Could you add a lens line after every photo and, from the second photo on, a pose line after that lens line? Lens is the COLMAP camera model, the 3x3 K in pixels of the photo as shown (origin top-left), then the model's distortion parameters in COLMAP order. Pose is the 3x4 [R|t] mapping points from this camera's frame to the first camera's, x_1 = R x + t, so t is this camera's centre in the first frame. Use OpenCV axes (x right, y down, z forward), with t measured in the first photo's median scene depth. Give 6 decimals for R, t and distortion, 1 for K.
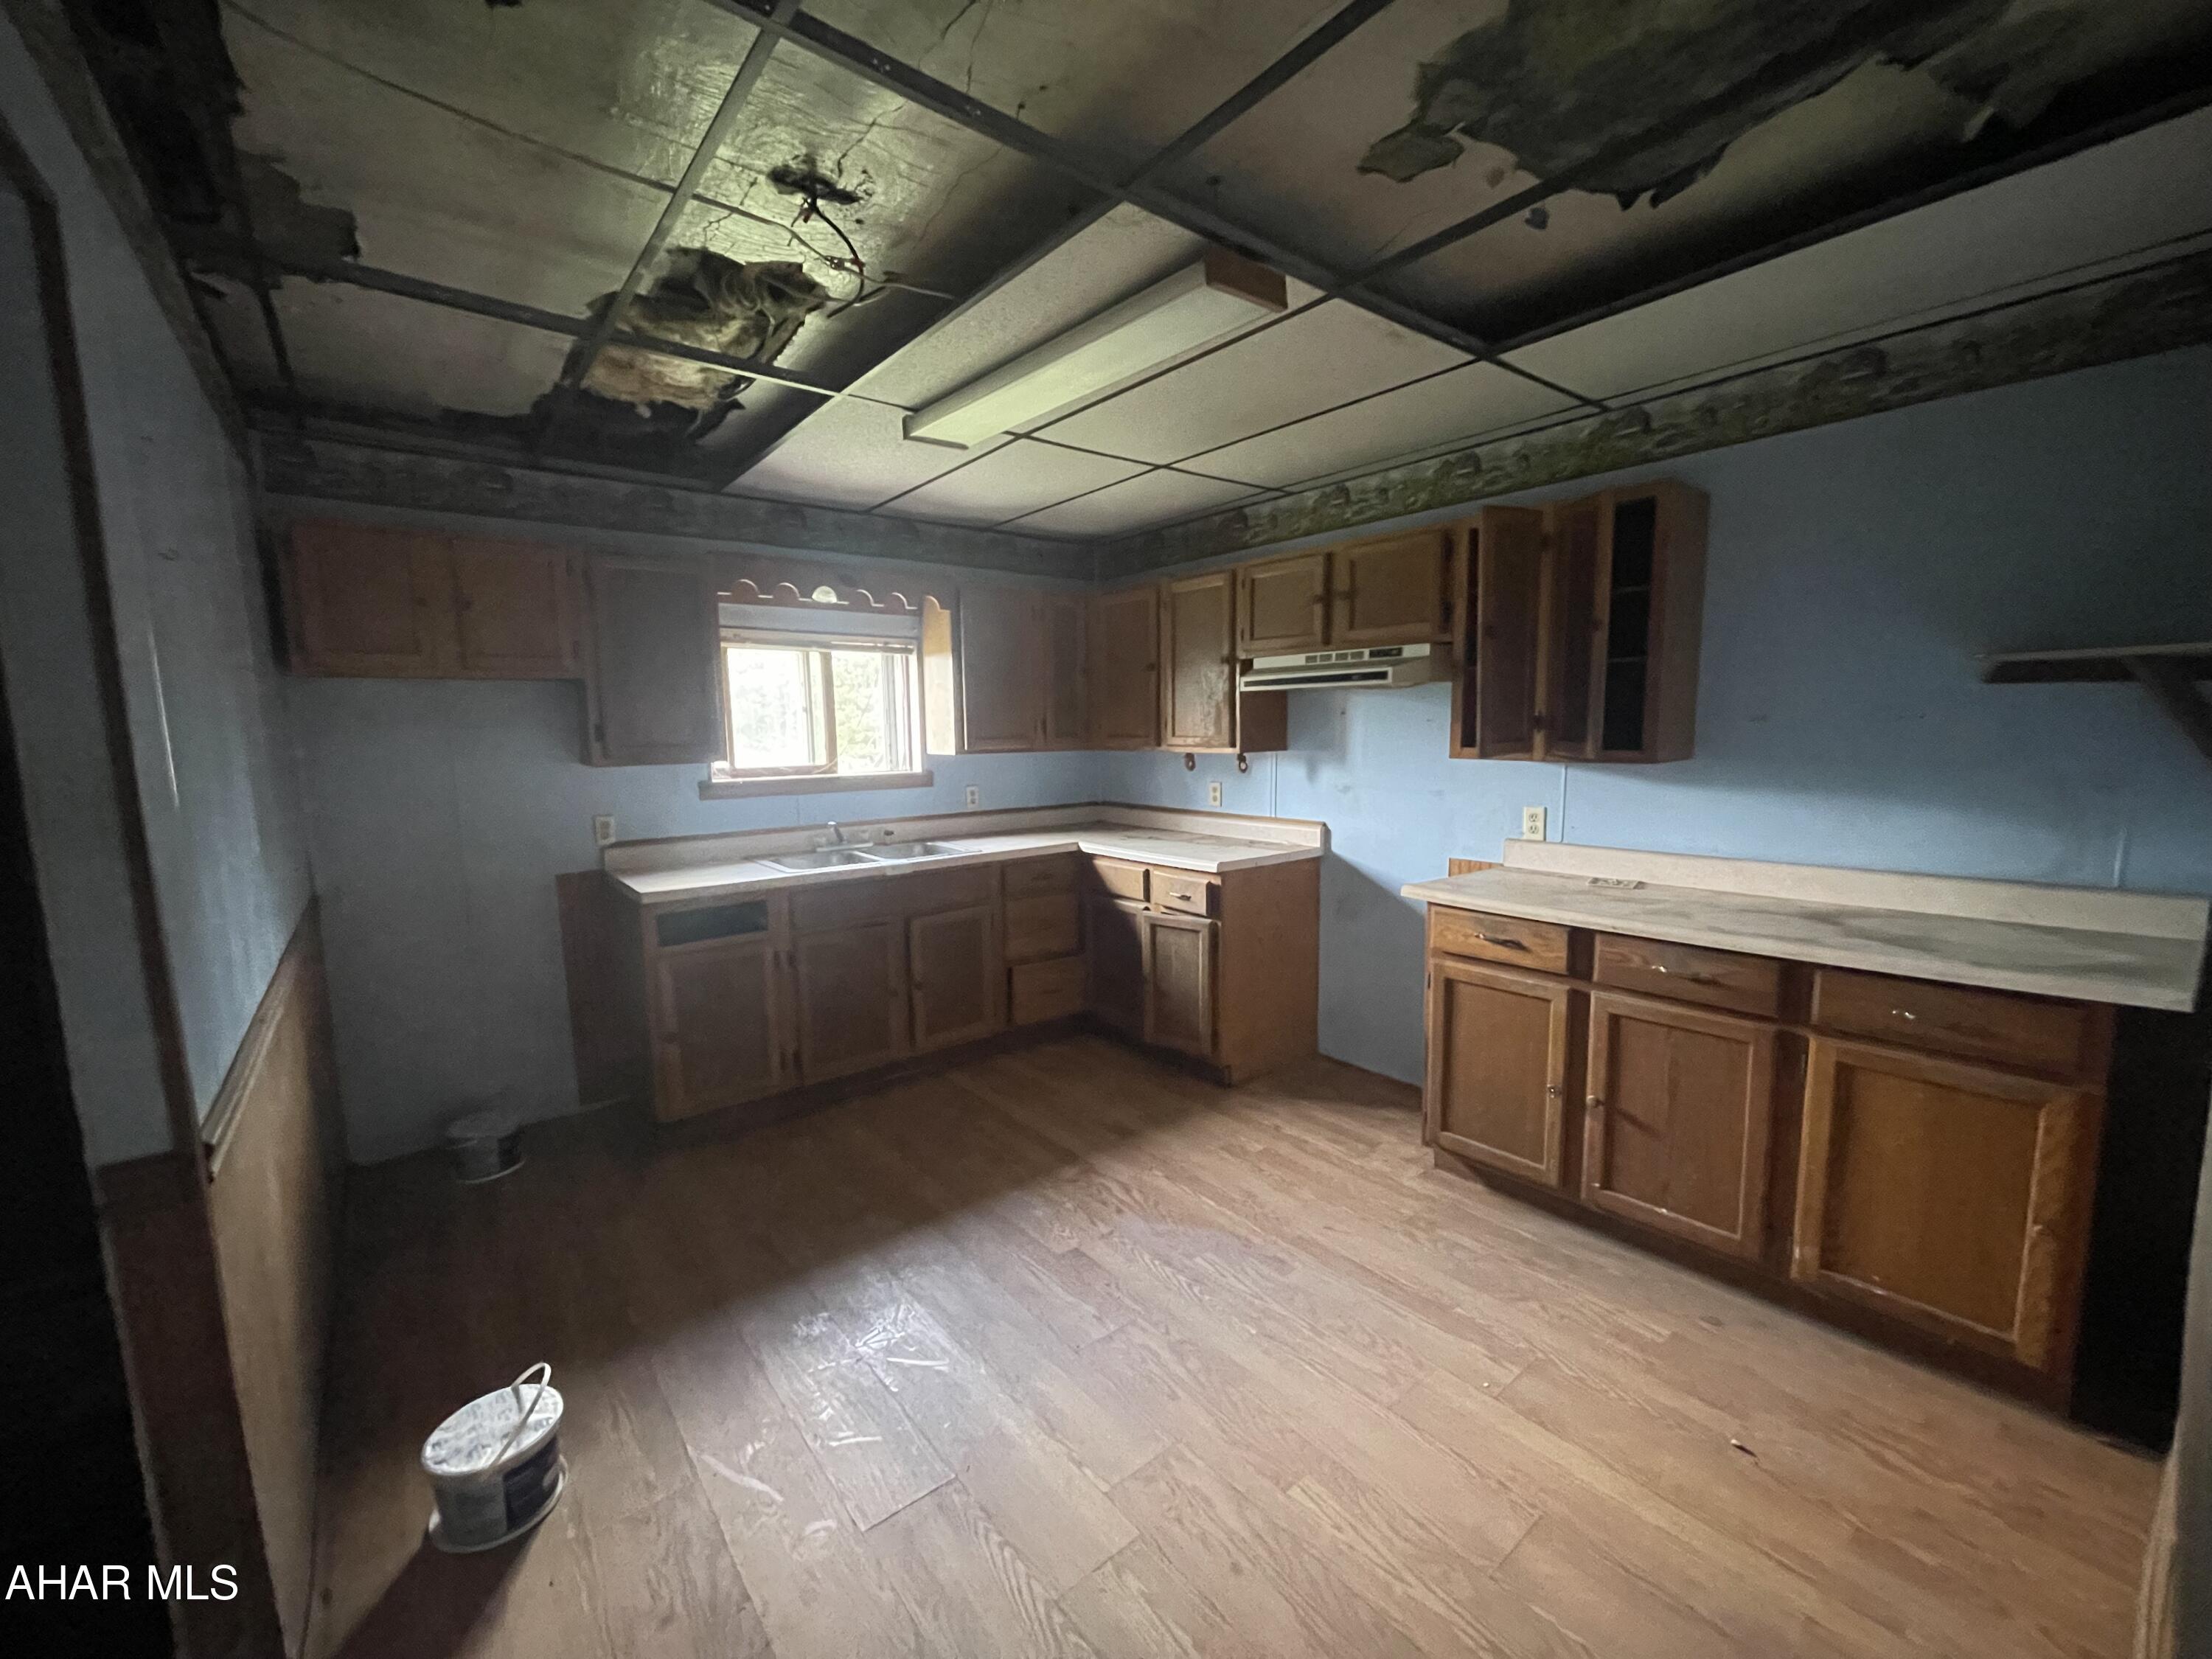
lens RADIAL K [[894.6, 0, 1084.0], [0, 894.6, 844.3], [0, 0, 1]] dist [-0.000213, -0.000031]
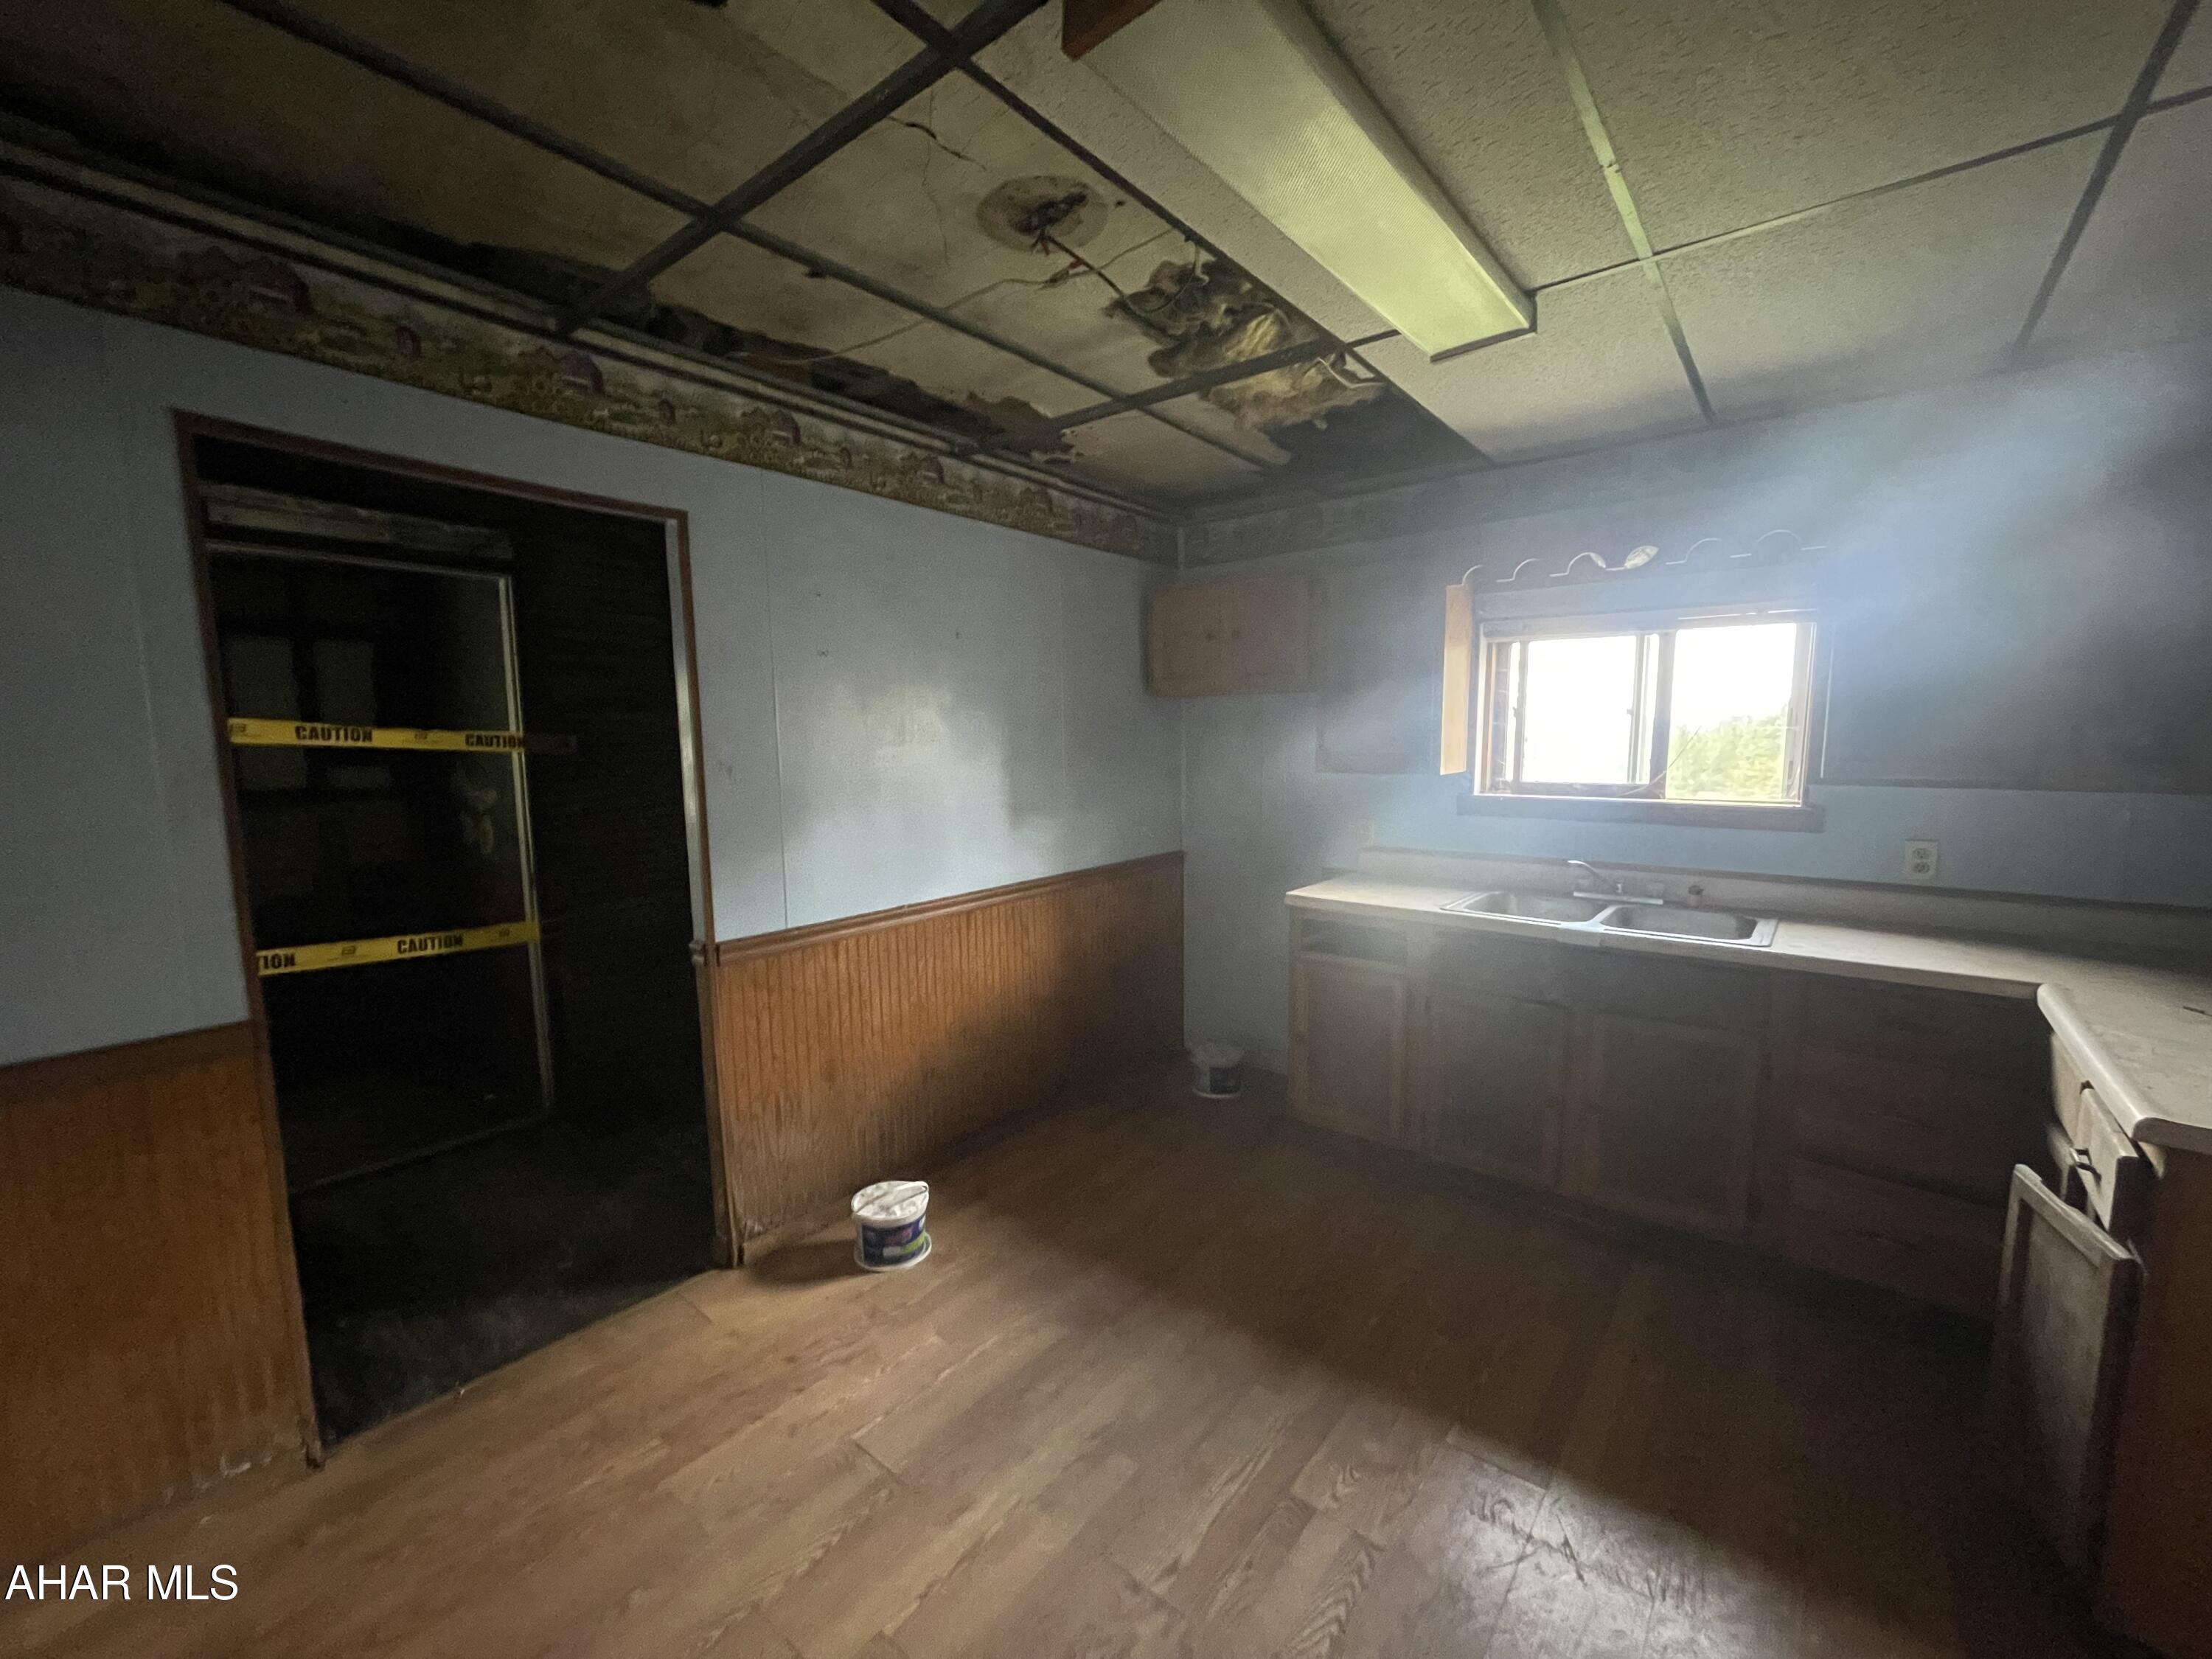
lens RADIAL K [[894.6, 0, 1084.0], [0, 894.6, 844.3], [0, 0, 1]] dist [-0.000213, -0.000031]
pose [[0.206661, 0.135231, -0.969022, 0.391283], [-0.120473, 0.986383, 0.111960, -0.077527], [0.970967, 0.093604, 0.220138, 0.445627]]
